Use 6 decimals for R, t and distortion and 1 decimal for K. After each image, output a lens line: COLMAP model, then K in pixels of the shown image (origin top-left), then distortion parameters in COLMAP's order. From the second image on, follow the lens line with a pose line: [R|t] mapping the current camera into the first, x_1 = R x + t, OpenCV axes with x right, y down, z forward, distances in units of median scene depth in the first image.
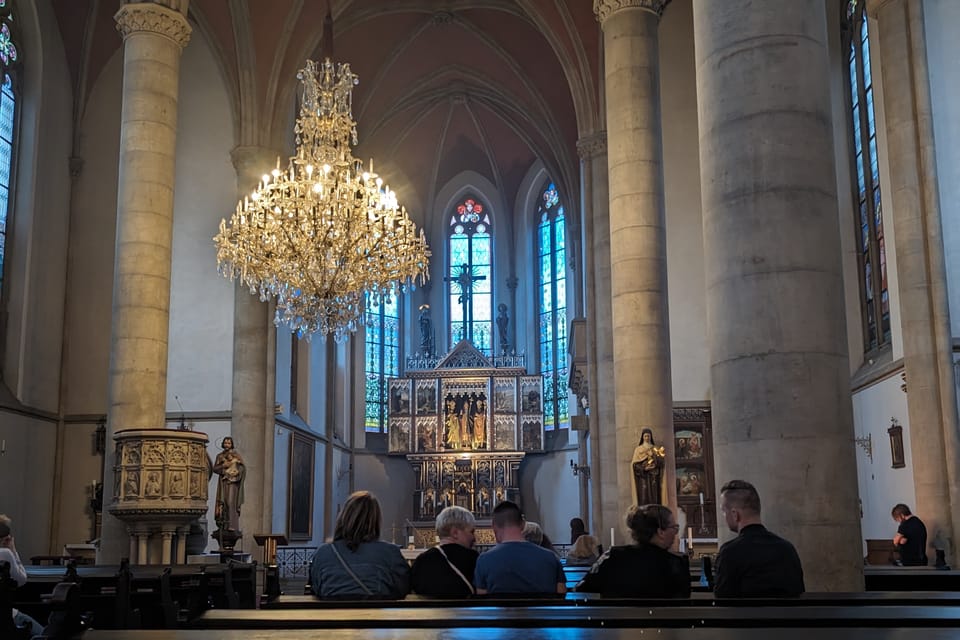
lens RADIAL K [[1079.7, 0, 480.0], [0, 1079.7, 320.0], [0, 0, 1]] dist [0.098963, -0.460963]
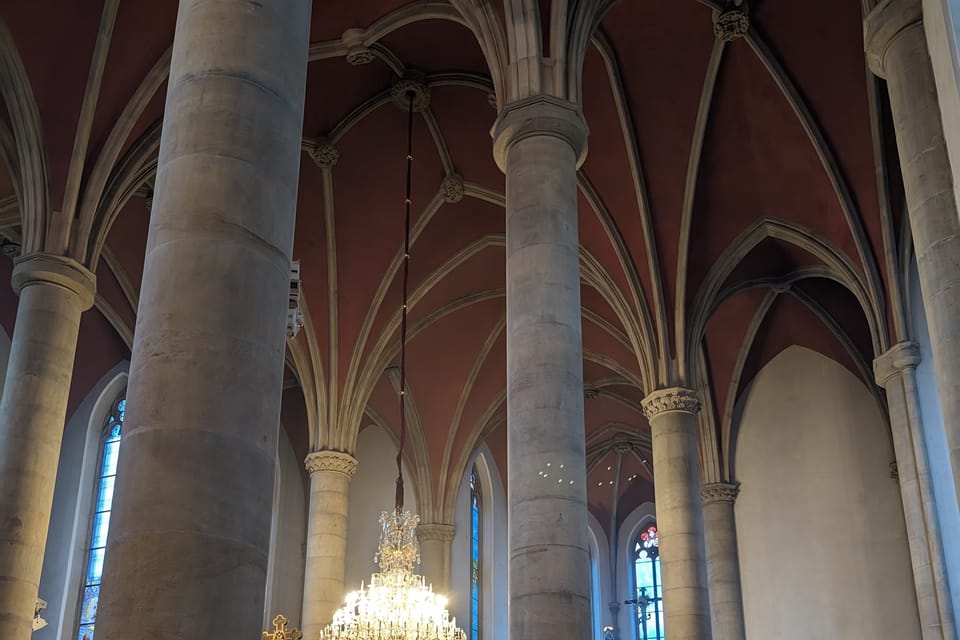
lens RADIAL K [[1112.6, 0, 480.0], [0, 1112.6, 320.0], [0, 0, 1]] dist [0.006818, -0.006082]
pose [[0.935937, -0.126748, -0.328567, 0.388538], [0.051015, 0.971942, -0.229620, -0.101592], [0.348452, 0.198149, 0.916143, -0.327656]]
